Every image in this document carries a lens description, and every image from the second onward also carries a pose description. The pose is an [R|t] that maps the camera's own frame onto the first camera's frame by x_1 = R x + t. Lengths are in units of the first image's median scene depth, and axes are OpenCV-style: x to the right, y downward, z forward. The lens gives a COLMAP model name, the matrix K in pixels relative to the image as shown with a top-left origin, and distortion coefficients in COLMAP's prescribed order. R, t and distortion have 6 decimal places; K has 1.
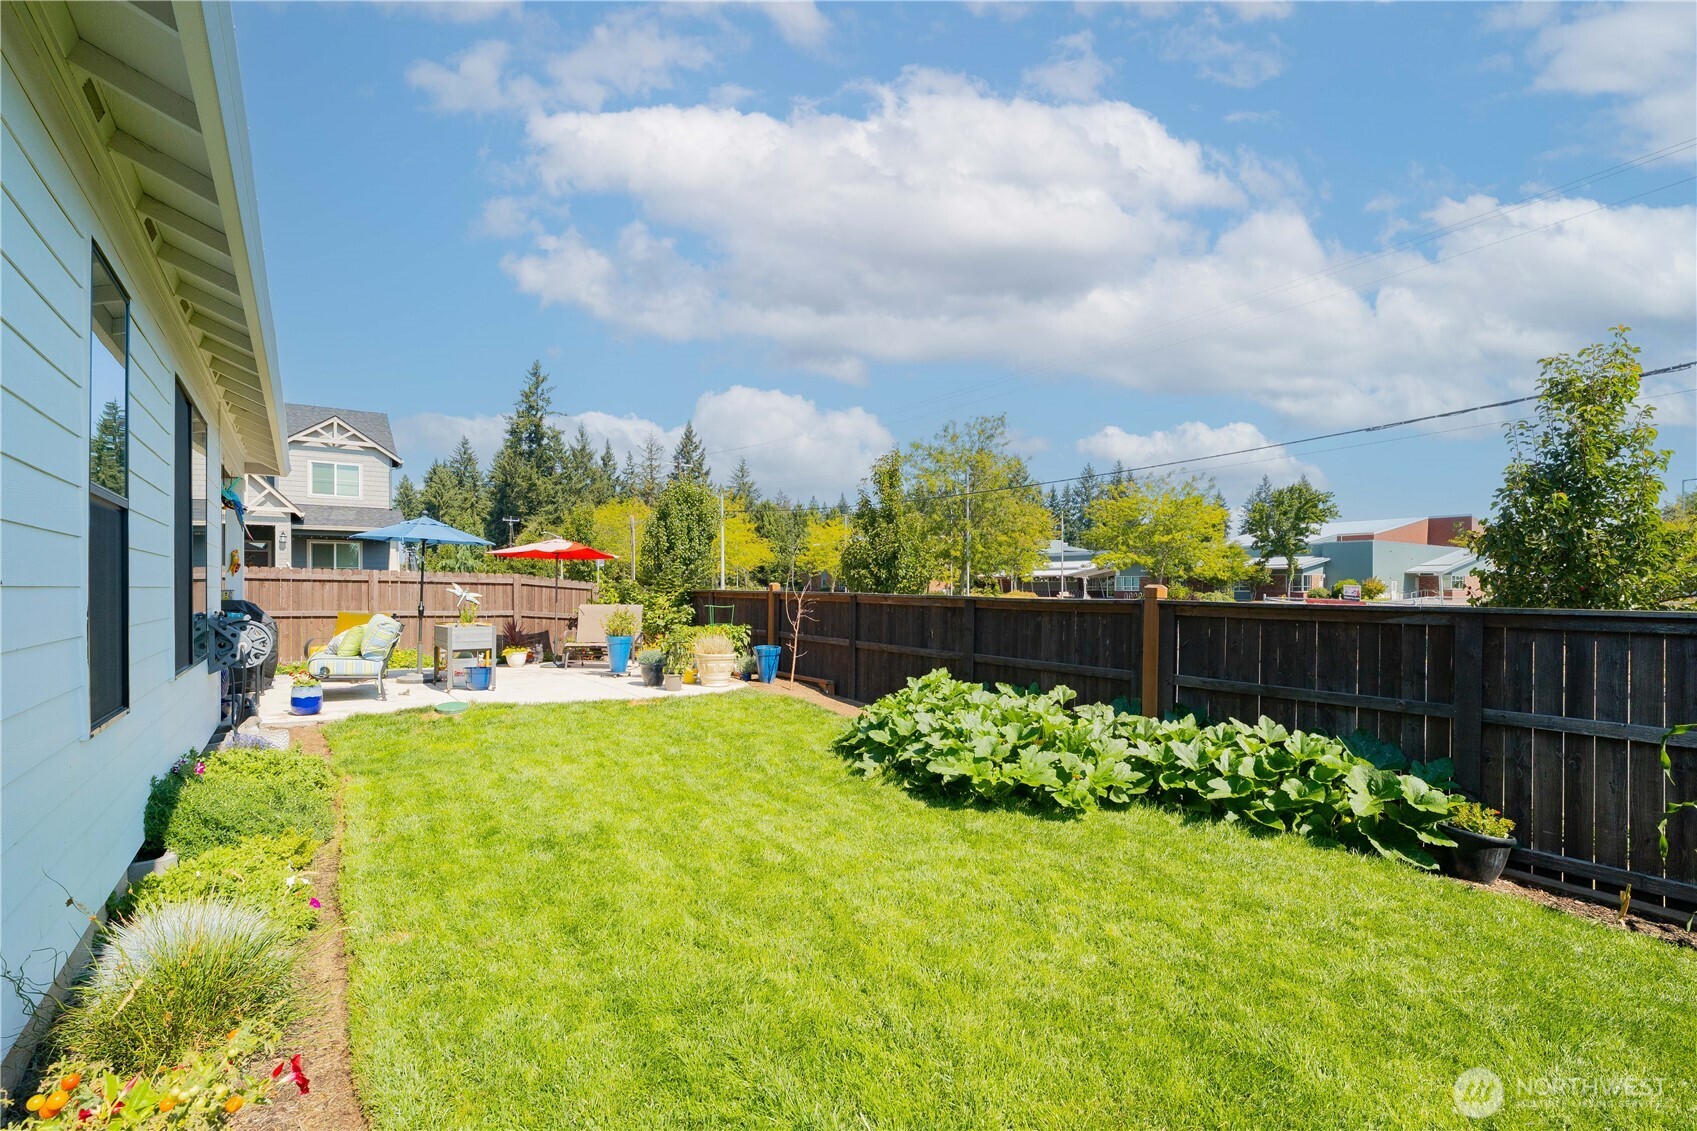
lens RADIAL K [[809.2, 0, 900.3], [0, 809.2, 596.5], [0, 0, 1]] dist [-0.002206, -0.000274]
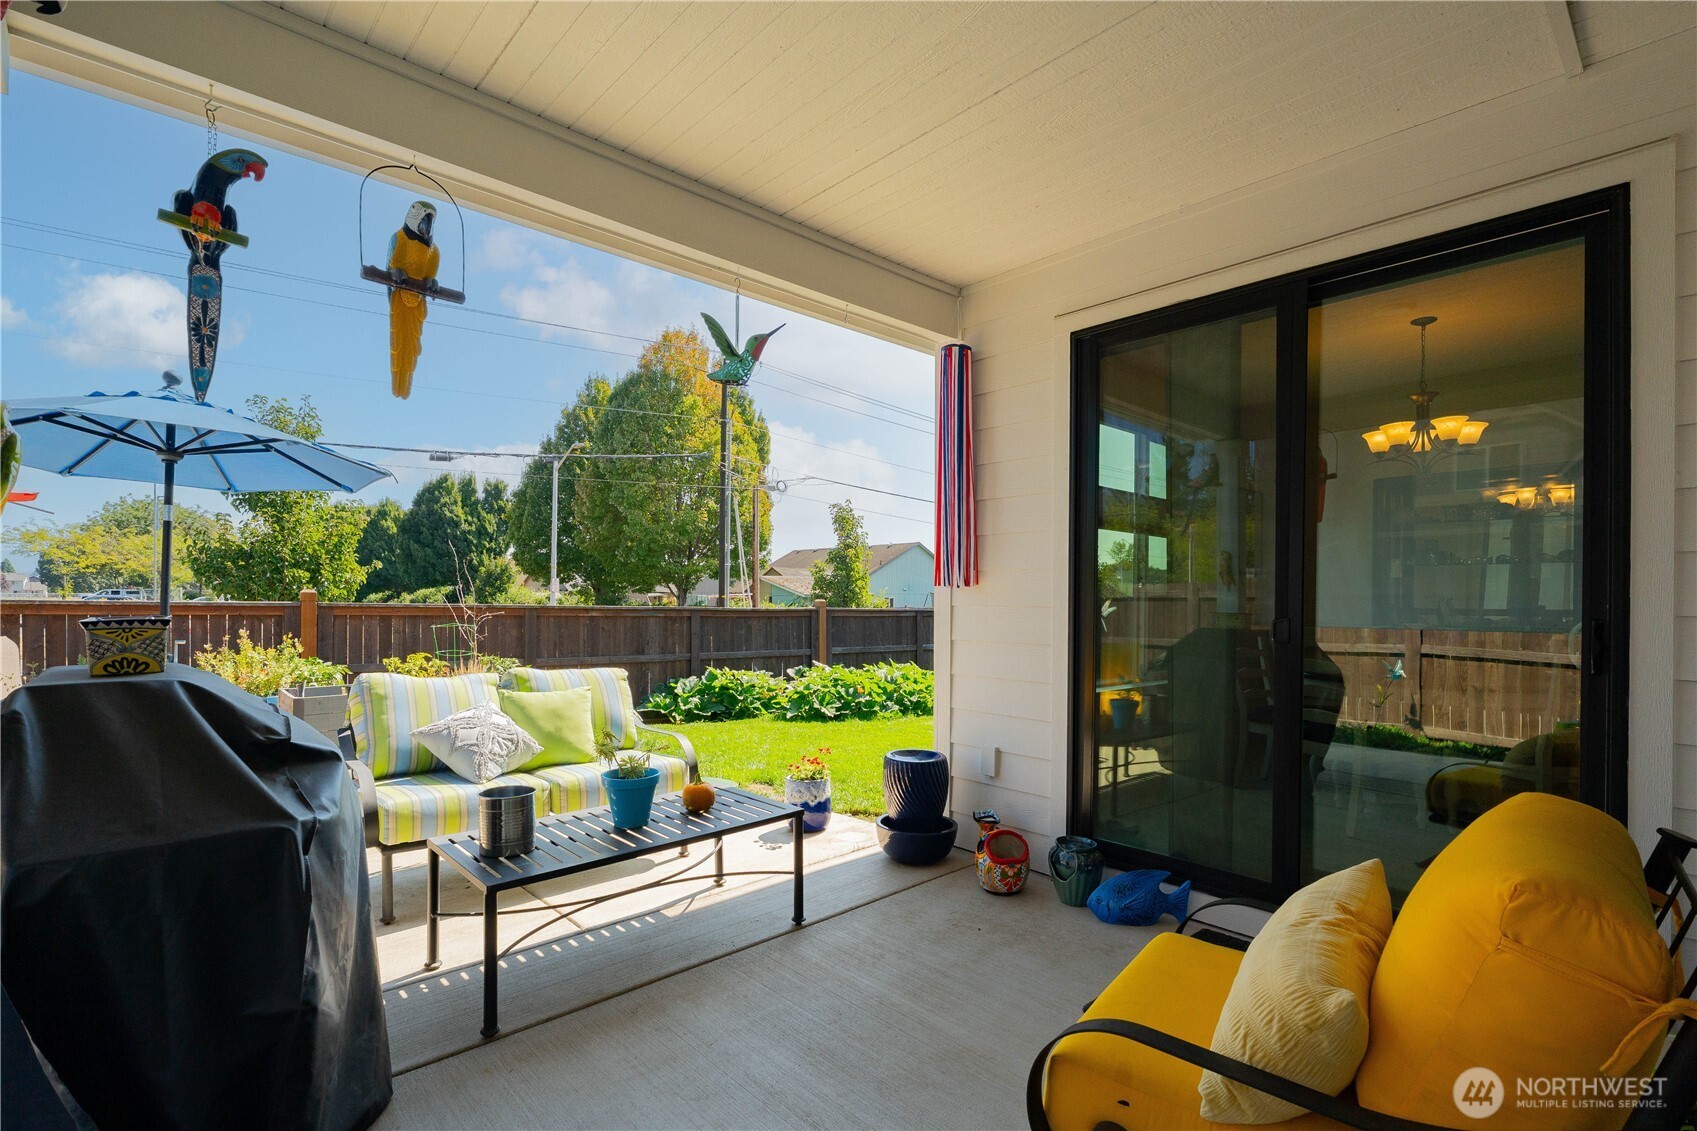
lens RADIAL K [[791.3, 0, 860.3], [0, 791.3, 596.1], [0, 0, 1]] dist [-0.001786, 0.000343]
pose [[-0.113466, 0.002363, 0.993539, -0.185985], [0.001929, 0.999996, -0.002158, -0.002217], [-0.993540, 0.001672, -0.113470, 0.149456]]
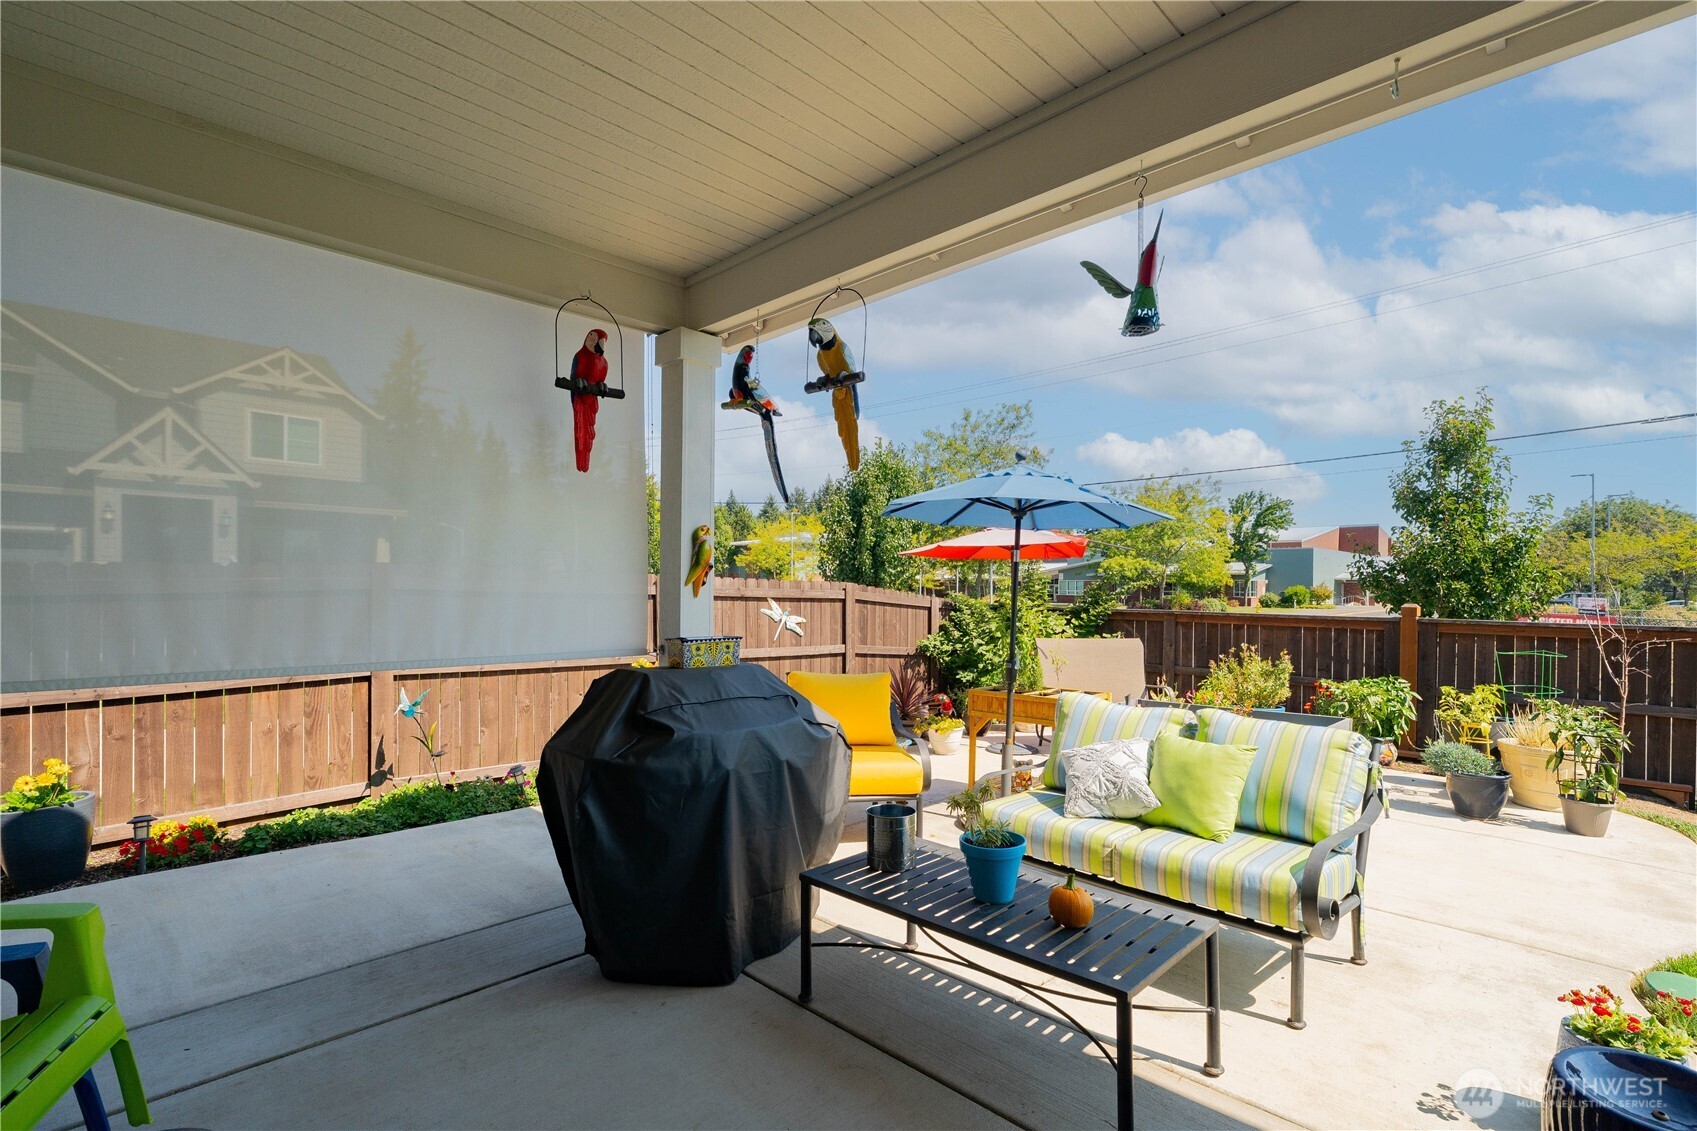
lens RADIAL K [[791.3, 0, 860.3], [0, 791.3, 596.1], [0, 0, 1]] dist [-0.001786, 0.000343]
pose [[0.987377, 0.004842, 0.158311, -0.147269], [-0.004714, 0.999988, -0.001188, -0.004579], [-0.158315, 0.000427, 0.987389, 0.114937]]
